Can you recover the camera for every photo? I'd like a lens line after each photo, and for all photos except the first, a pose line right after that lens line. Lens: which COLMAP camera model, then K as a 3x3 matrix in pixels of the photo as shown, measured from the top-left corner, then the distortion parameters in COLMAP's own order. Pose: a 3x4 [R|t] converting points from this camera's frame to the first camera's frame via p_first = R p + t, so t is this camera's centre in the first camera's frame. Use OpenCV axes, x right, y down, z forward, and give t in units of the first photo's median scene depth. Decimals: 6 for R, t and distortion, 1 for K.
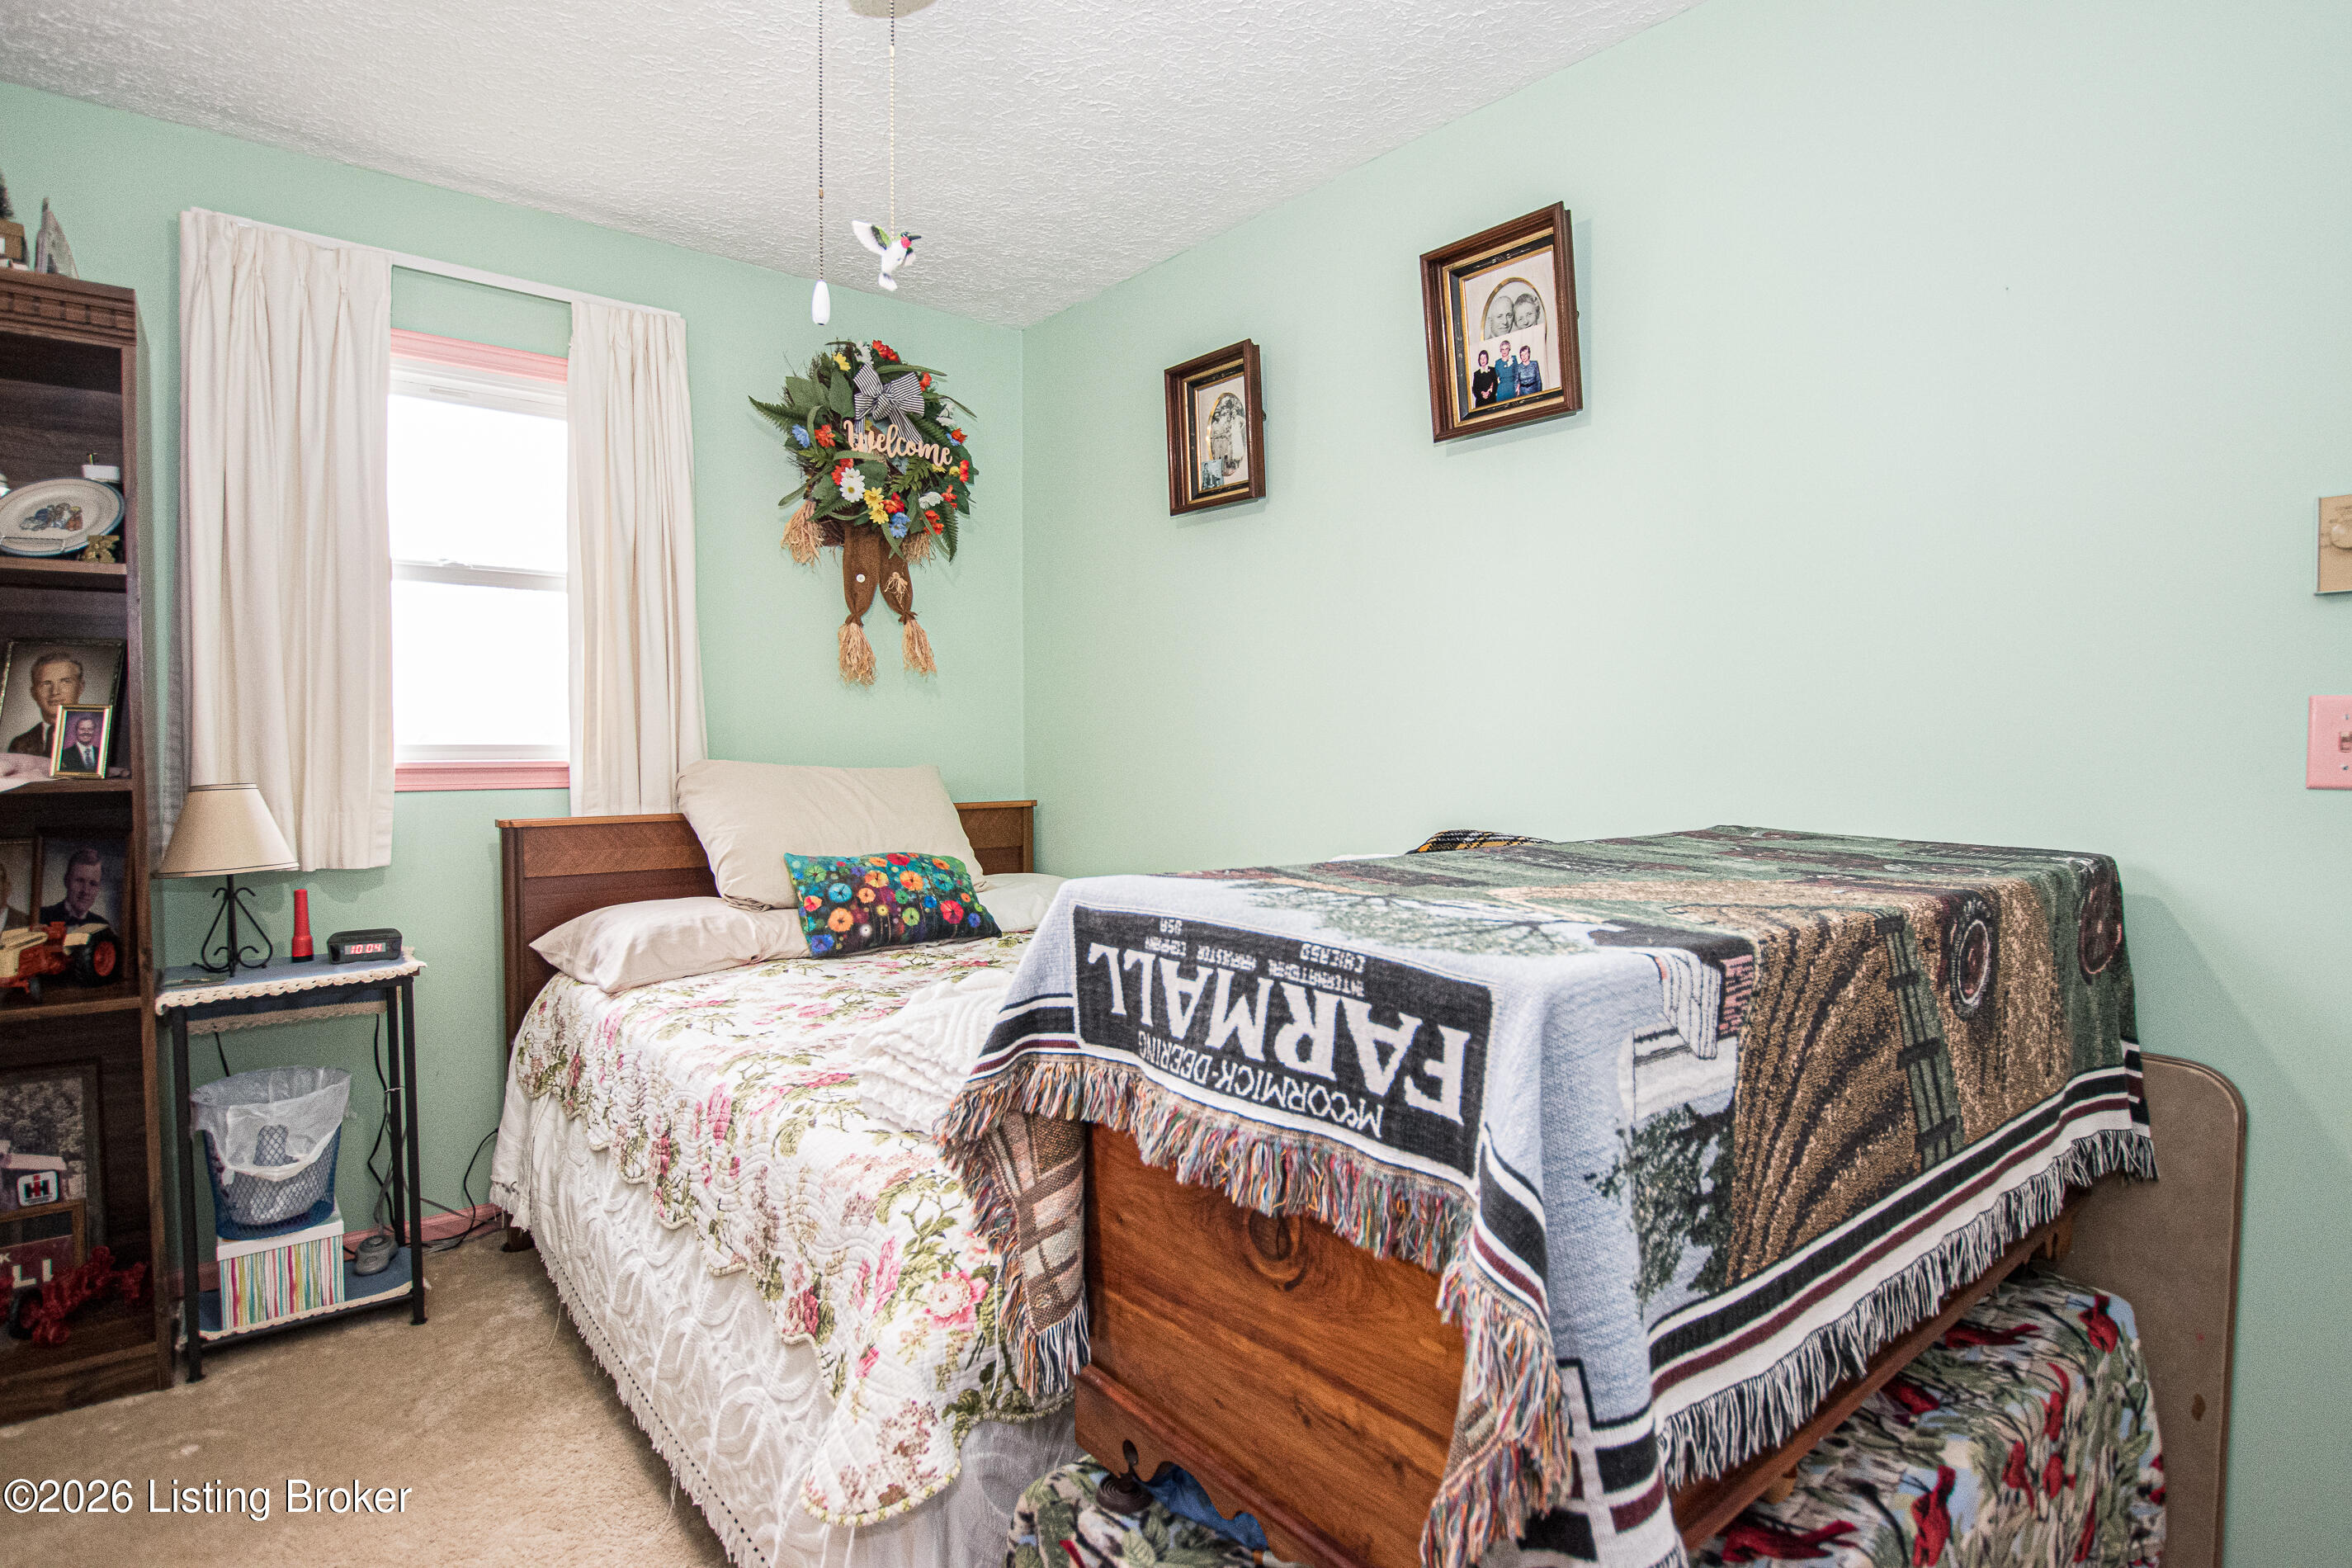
lens RADIAL K [[1207.5, 0, 1182.2], [0, 1207.5, 783.1], [0, 0, 1]] dist [-0.022080, 0.000851]
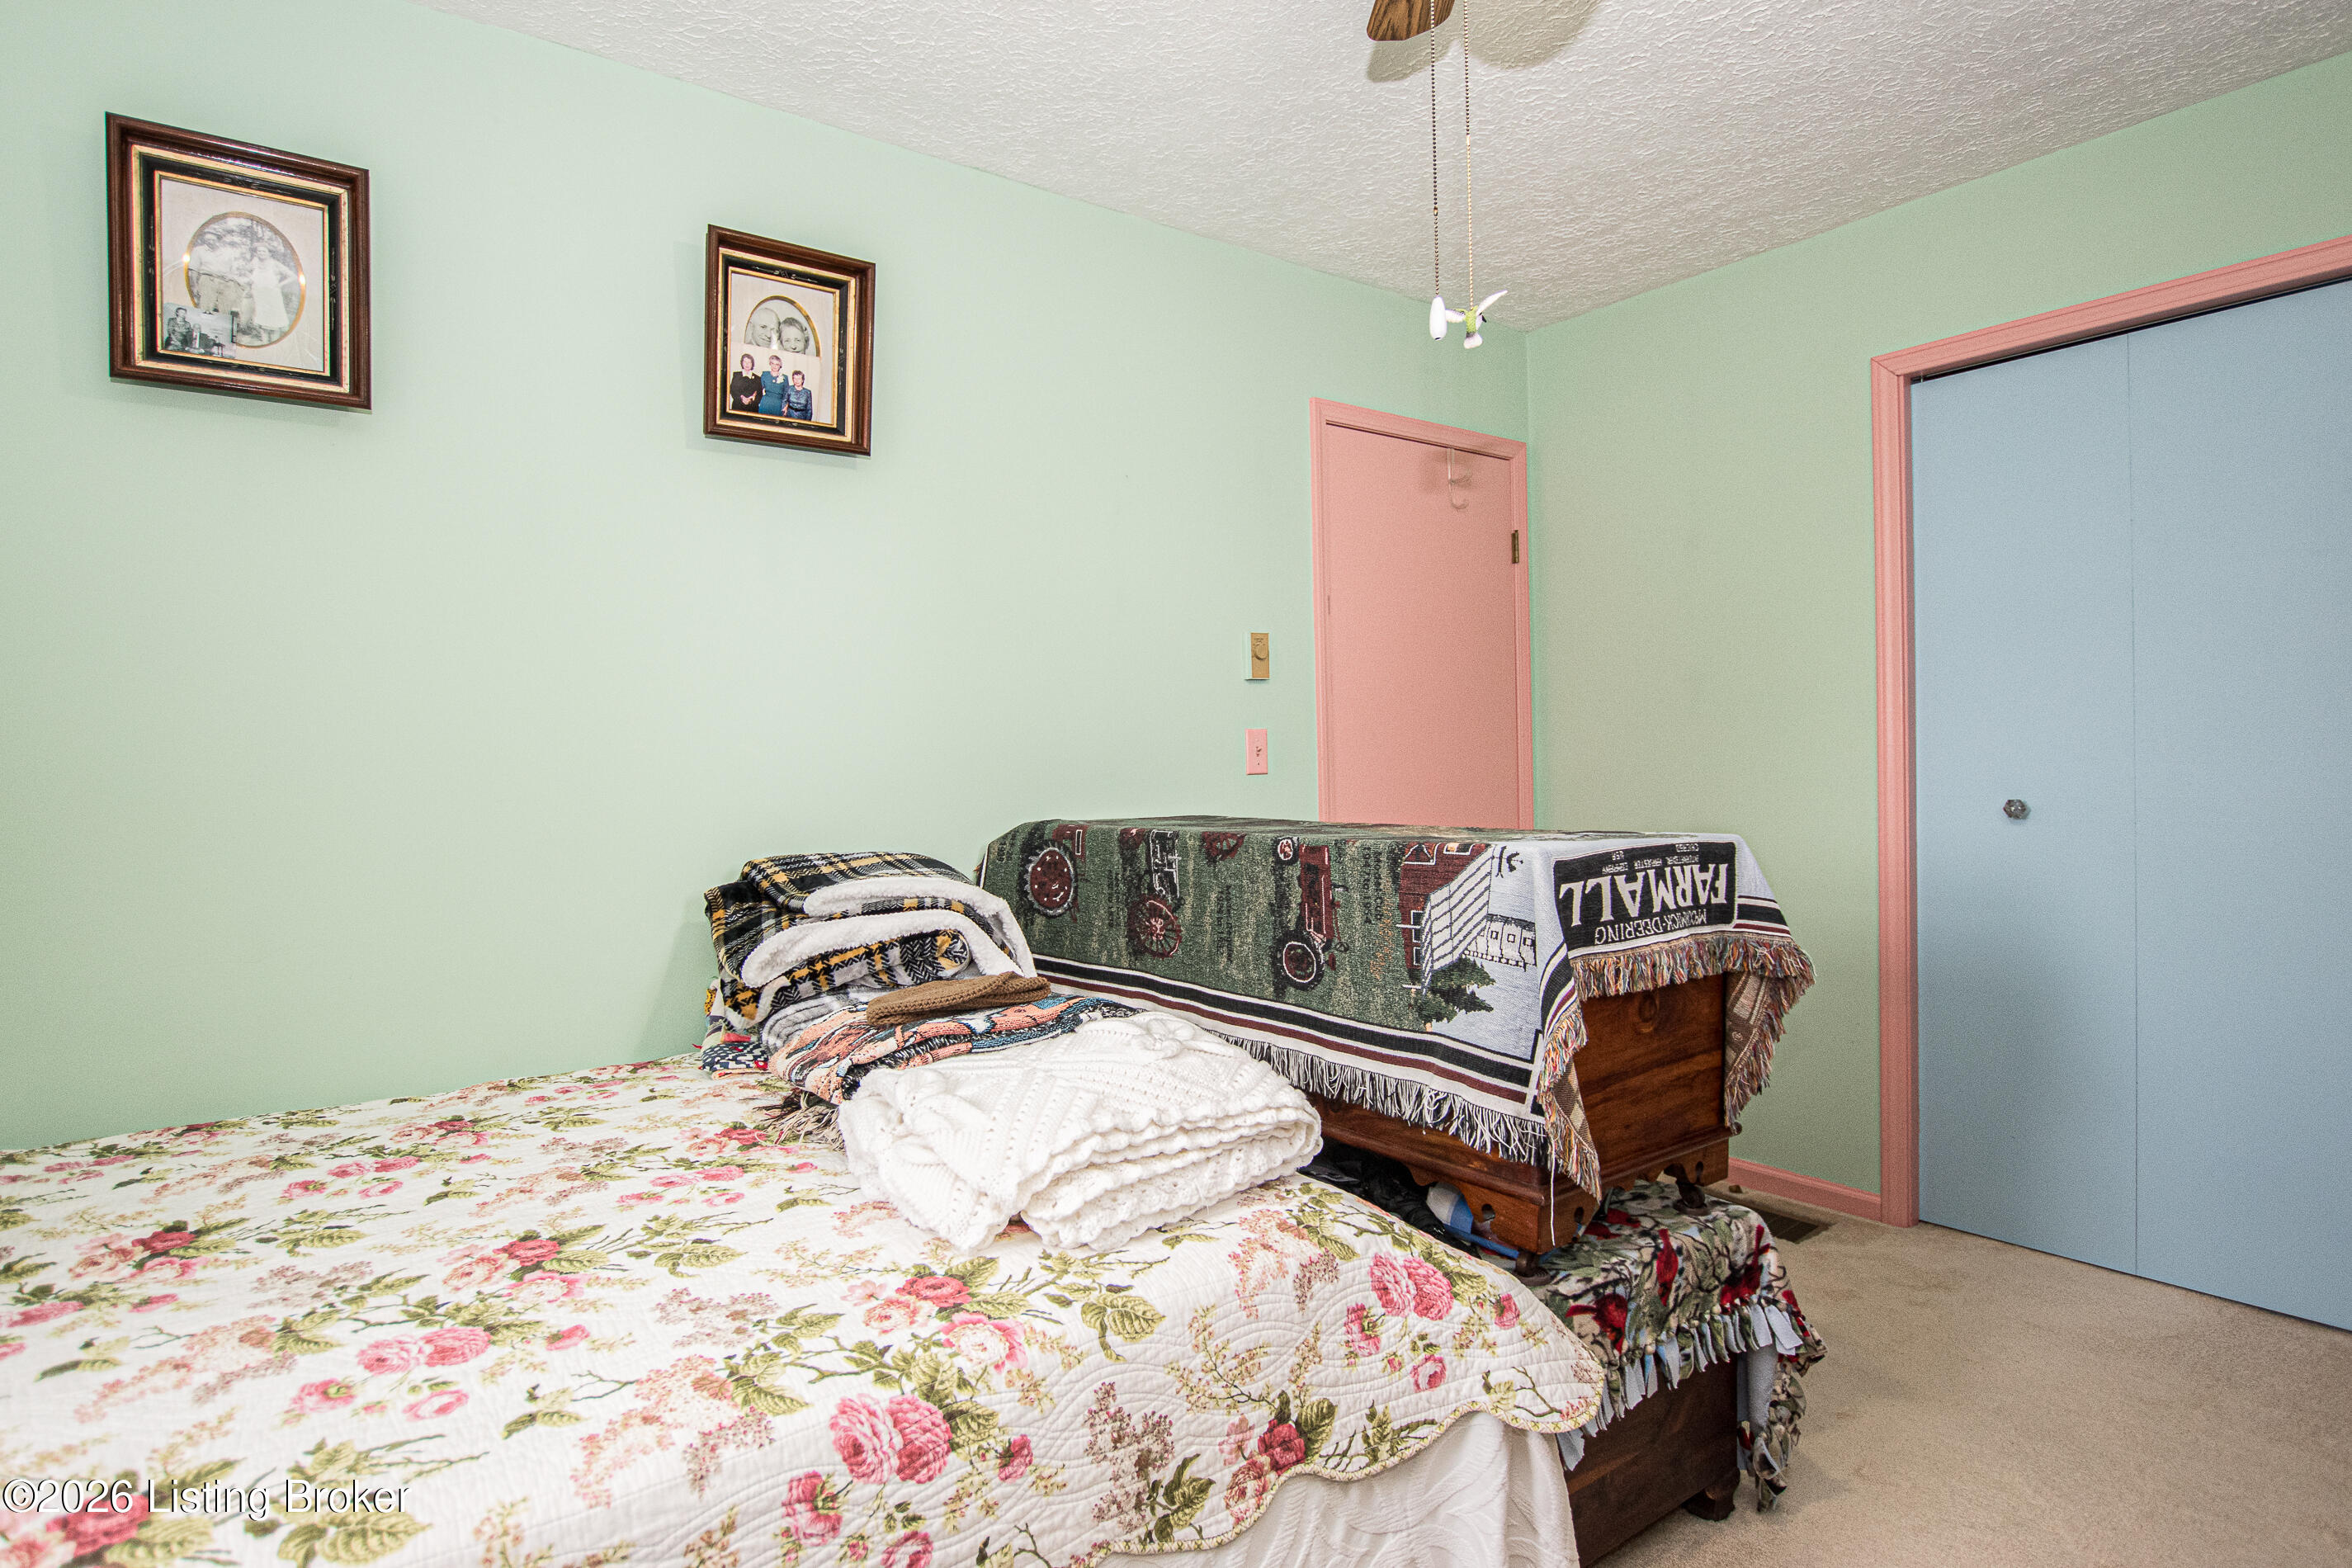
lens RADIAL K [[1236.1, 0, 1193.5], [0, 1236.1, 779.7], [0, 0, 1]] dist [-0.003226, 0.000162]
pose [[0.037888, -0.026675, 0.998926, -1.699973], [0.057678, 0.998035, 0.024463, -0.061501], [-0.997616, 0.056689, 0.039353, 1.471524]]
